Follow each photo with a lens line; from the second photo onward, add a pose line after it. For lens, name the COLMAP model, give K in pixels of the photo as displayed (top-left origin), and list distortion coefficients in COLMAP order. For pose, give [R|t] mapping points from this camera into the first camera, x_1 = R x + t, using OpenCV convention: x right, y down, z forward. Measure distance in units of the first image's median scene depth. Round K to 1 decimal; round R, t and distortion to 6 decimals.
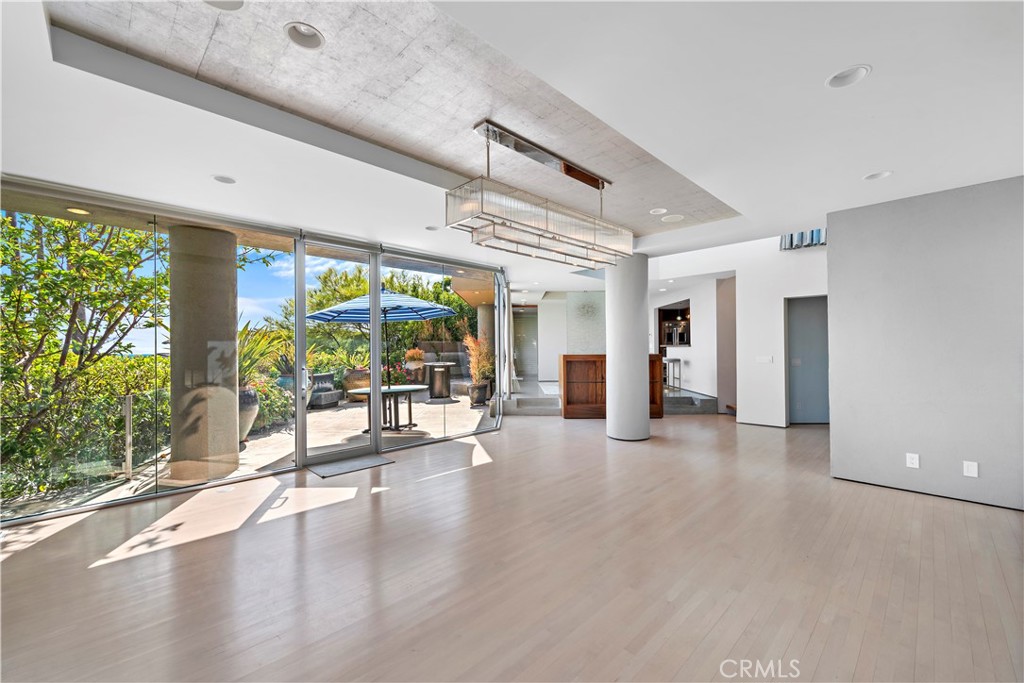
lens RADIAL K [[416.9, 0, 513.0], [0, 416.9, 344.7], [0, 0, 1]] dist [-0.000045, -0.000082]
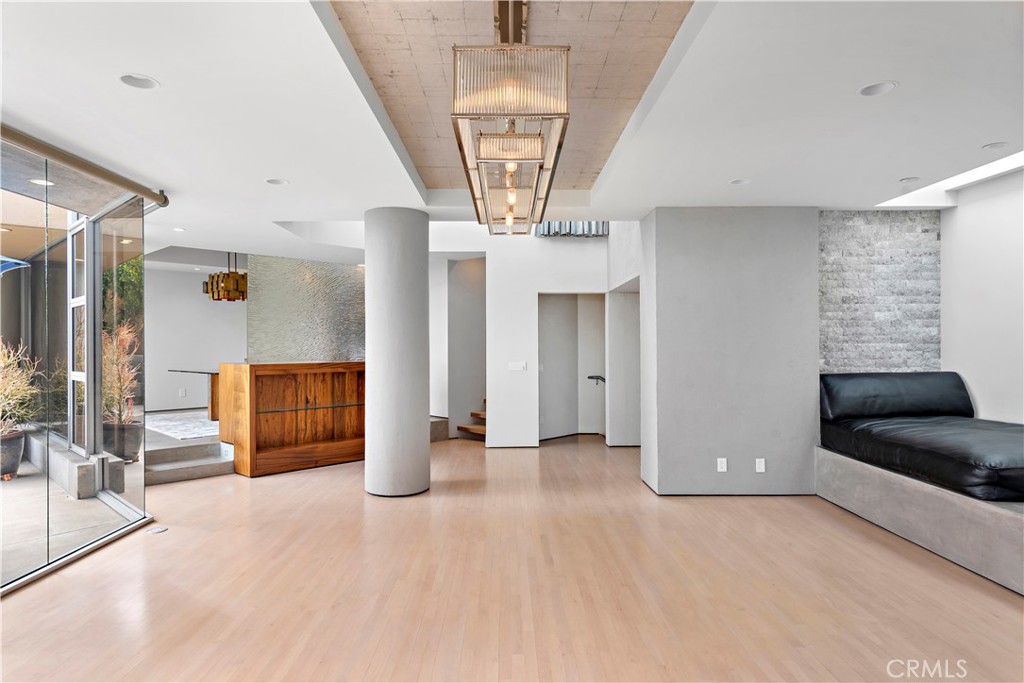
lens RADIAL K [[609.1, 0, 516.2], [0, 609.1, 341.6], [0, 0, 1]] dist [0.014087, -0.005992]
pose [[0.682583, 0.008481, 0.730758, -0.285036], [-0.009197, 0.999953, -0.003014, -0.009298], [-0.730750, -0.004664, 0.682629, 0.207028]]
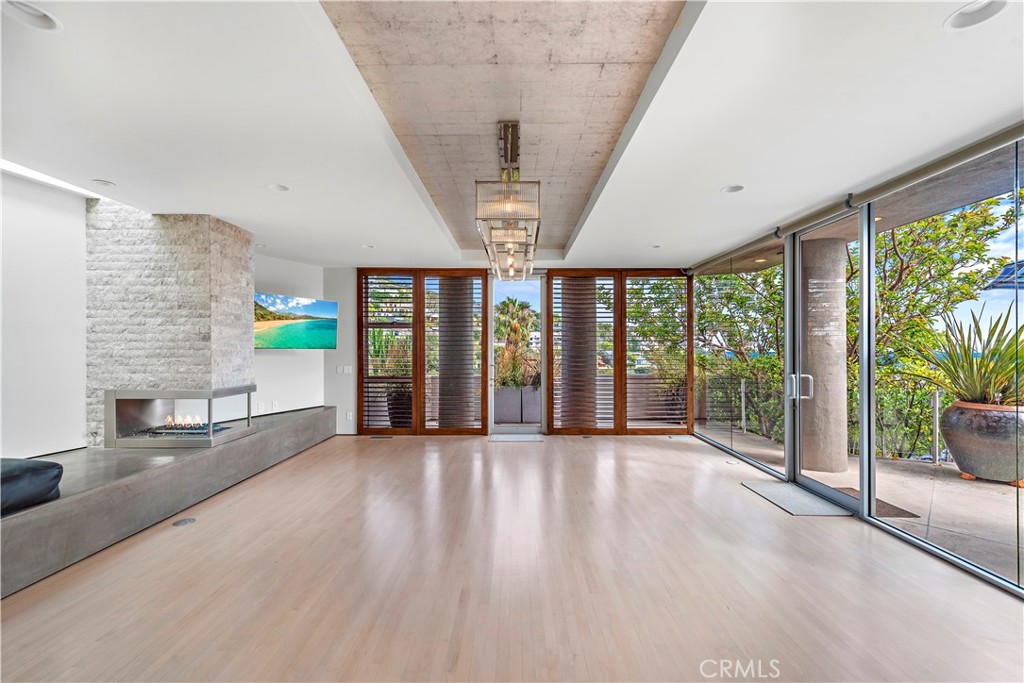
lens RADIAL K [[416.9, 0, 510.9], [0, 416.9, 346.4], [0, 0, 1]] dist [-0.000045, -0.000082]
pose [[-0.708066, 0.010199, -0.706072, 0.427725], [0.014731, 0.999891, -0.000329, -0.008478], [0.705992, -0.010634, -0.708140, 0.902927]]
